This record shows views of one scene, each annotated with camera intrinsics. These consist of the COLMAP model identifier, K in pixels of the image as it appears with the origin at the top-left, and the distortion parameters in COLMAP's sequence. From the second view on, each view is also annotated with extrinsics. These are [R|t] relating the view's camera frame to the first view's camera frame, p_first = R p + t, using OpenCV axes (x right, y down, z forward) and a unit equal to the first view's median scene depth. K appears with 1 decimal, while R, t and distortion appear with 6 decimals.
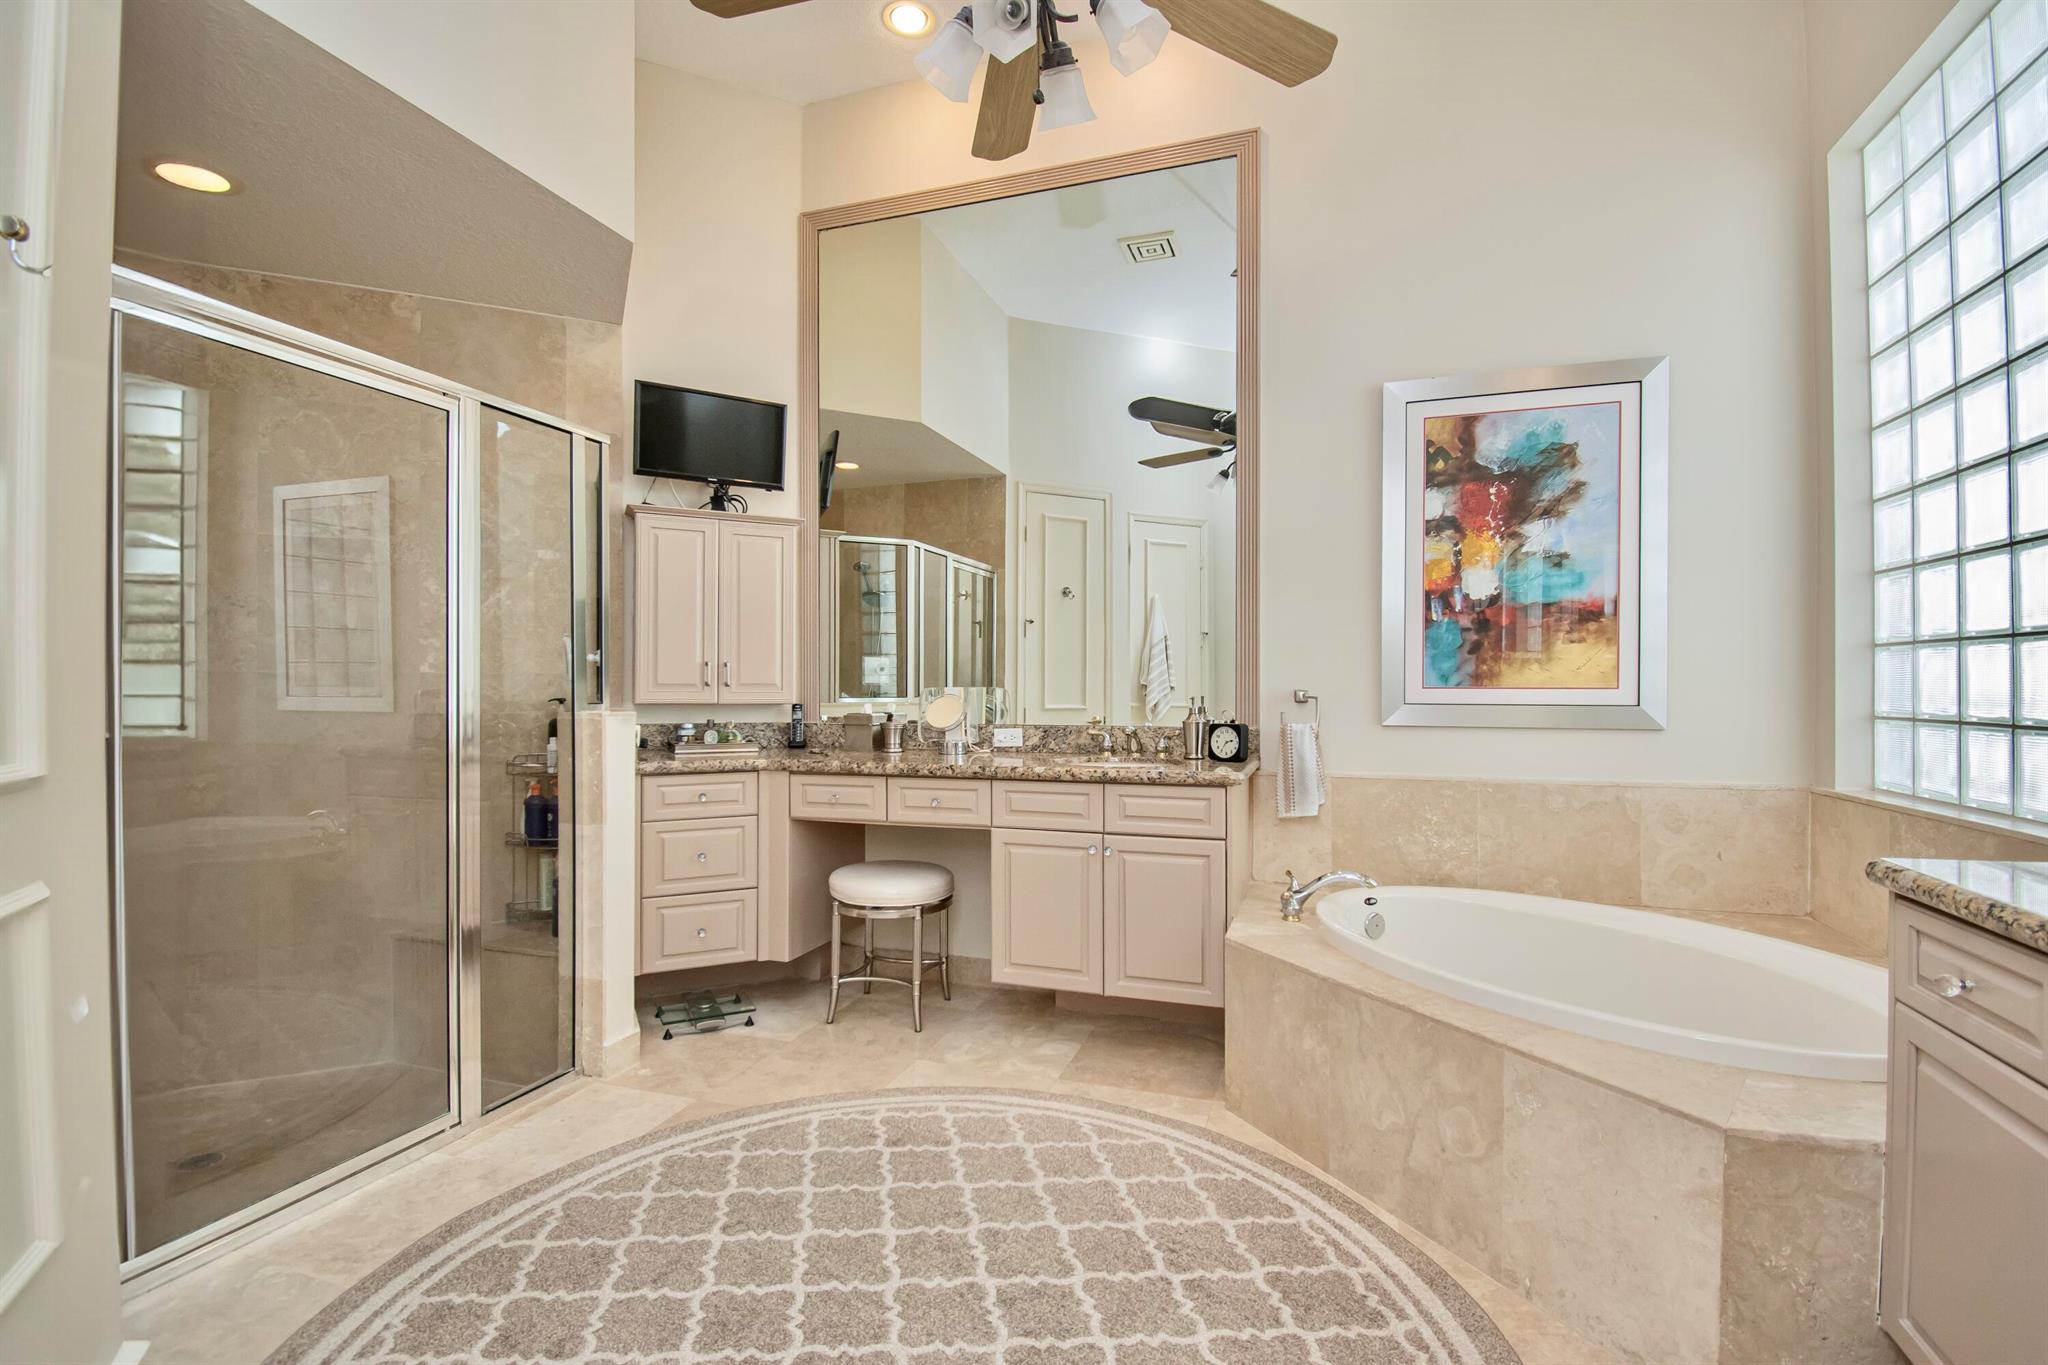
lens RADIAL K [[921.3, 0, 1028.4], [0, 921.3, 685.7], [0, 0, 1]] dist [-0.000117, -0.002161]
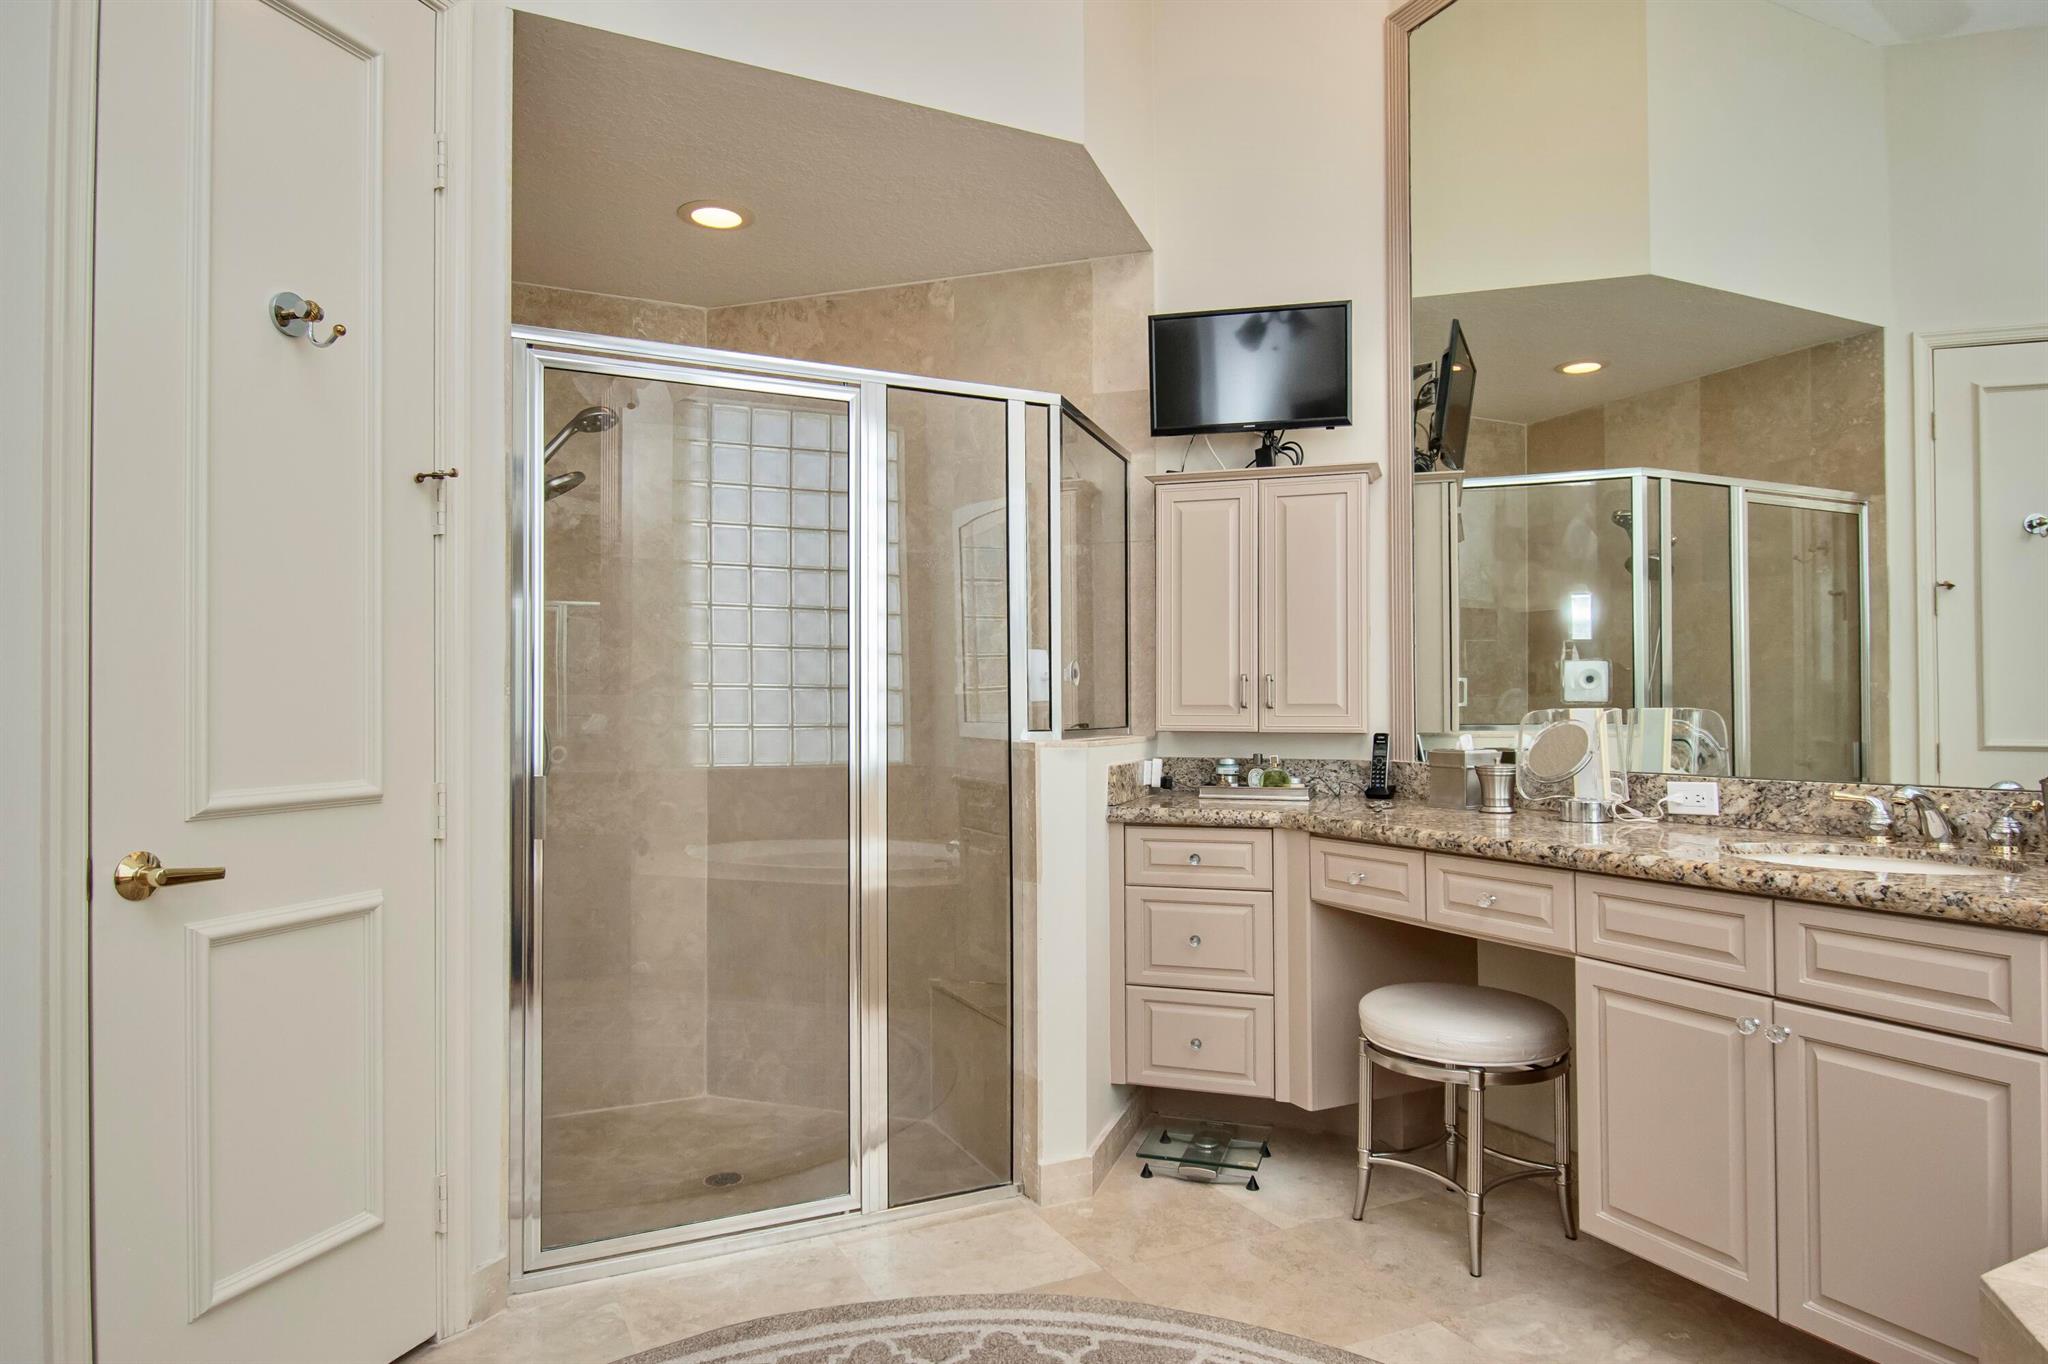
lens RADIAL K [[1219.0, 0, 1014.9], [0, 1219.0, 686.8], [0, 0, 1]] dist [0.003525, -0.004347]
pose [[0.711122, -0.016282, -0.702880, 0.230379], [0.006084, 0.999837, -0.017006, -0.001283], [0.703042, 0.007817, 0.711105, 0.203784]]
